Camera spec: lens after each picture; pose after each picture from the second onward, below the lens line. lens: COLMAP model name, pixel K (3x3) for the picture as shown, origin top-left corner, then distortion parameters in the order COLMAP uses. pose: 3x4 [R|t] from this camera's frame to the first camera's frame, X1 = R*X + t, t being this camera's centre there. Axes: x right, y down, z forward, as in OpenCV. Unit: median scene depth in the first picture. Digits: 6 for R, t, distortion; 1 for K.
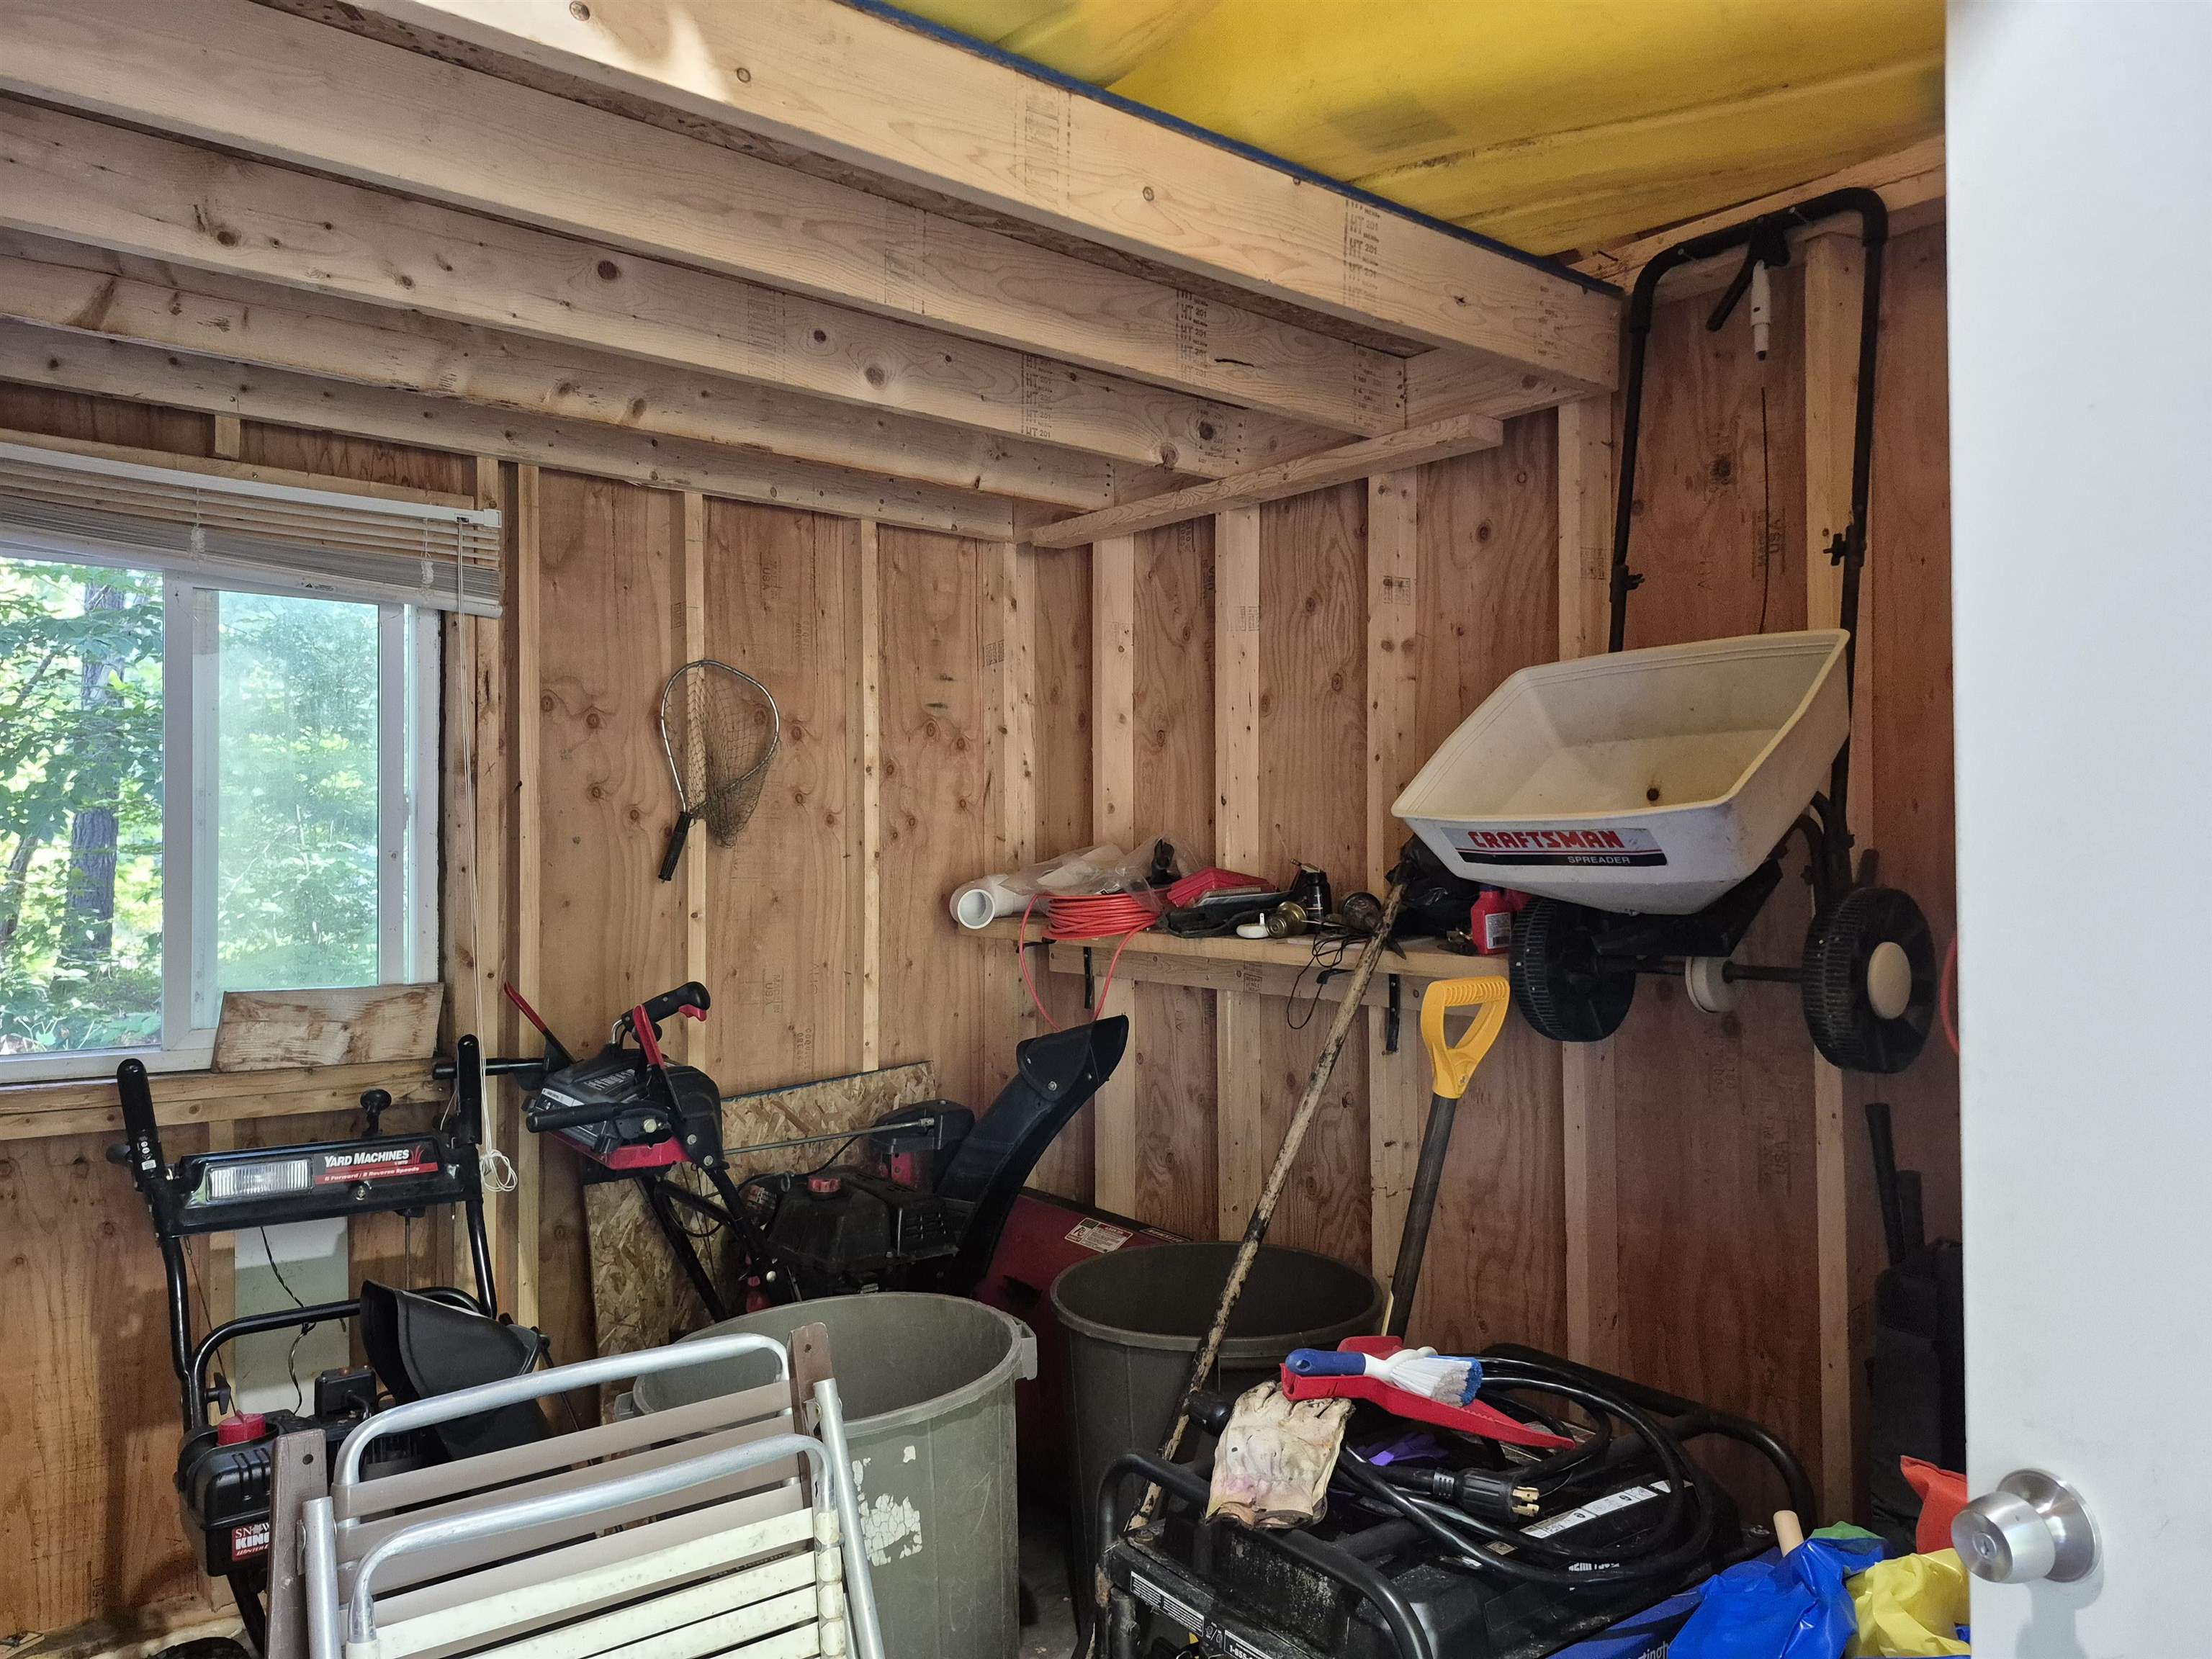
lens RADIAL K [[1535.1, 0, 1106.0], [0, 1535.1, 829.5], [0, 0, 1]] dist [-0.005568, -0.005459]
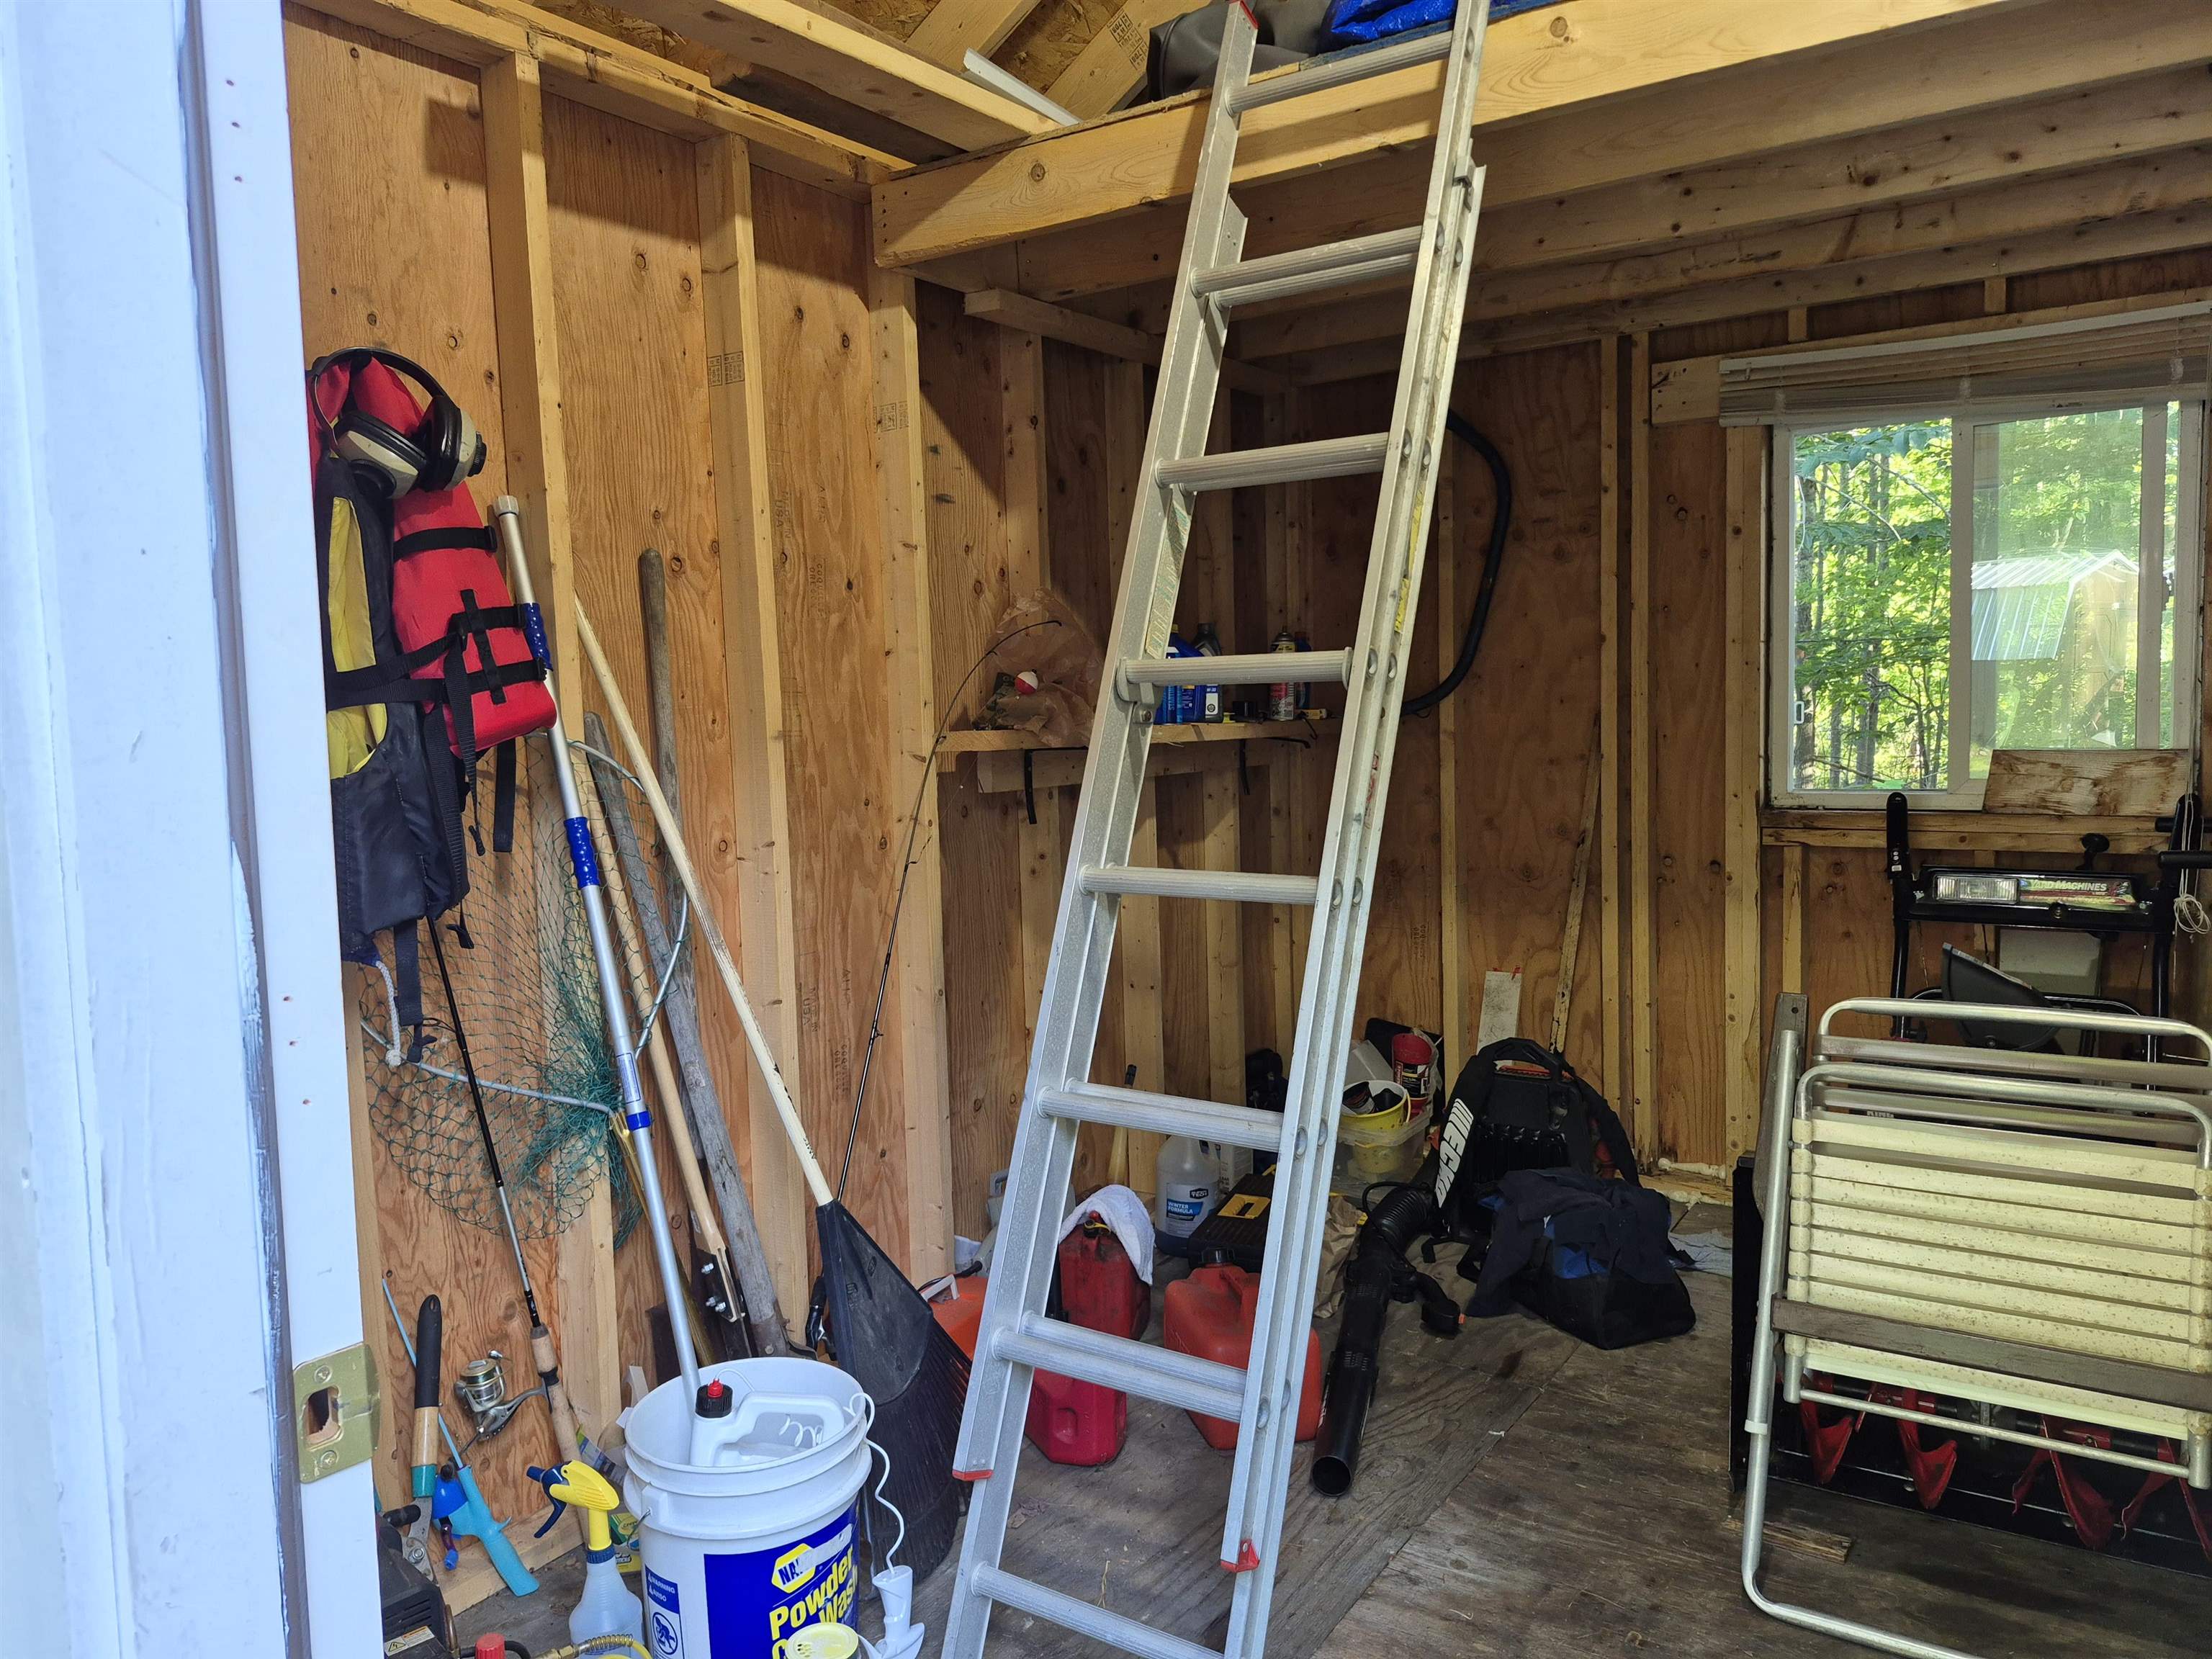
lens RADIAL K [[1535.1, 0, 1106.0], [0, 1535.1, 829.5], [0, 0, 1]] dist [-0.005568, -0.005459]
pose [[0.312452, 0.063893, -0.947782, 0.390169], [0.049606, 0.995277, 0.083449, 0.030271], [0.948637, -0.073090, 0.307807, -0.079355]]
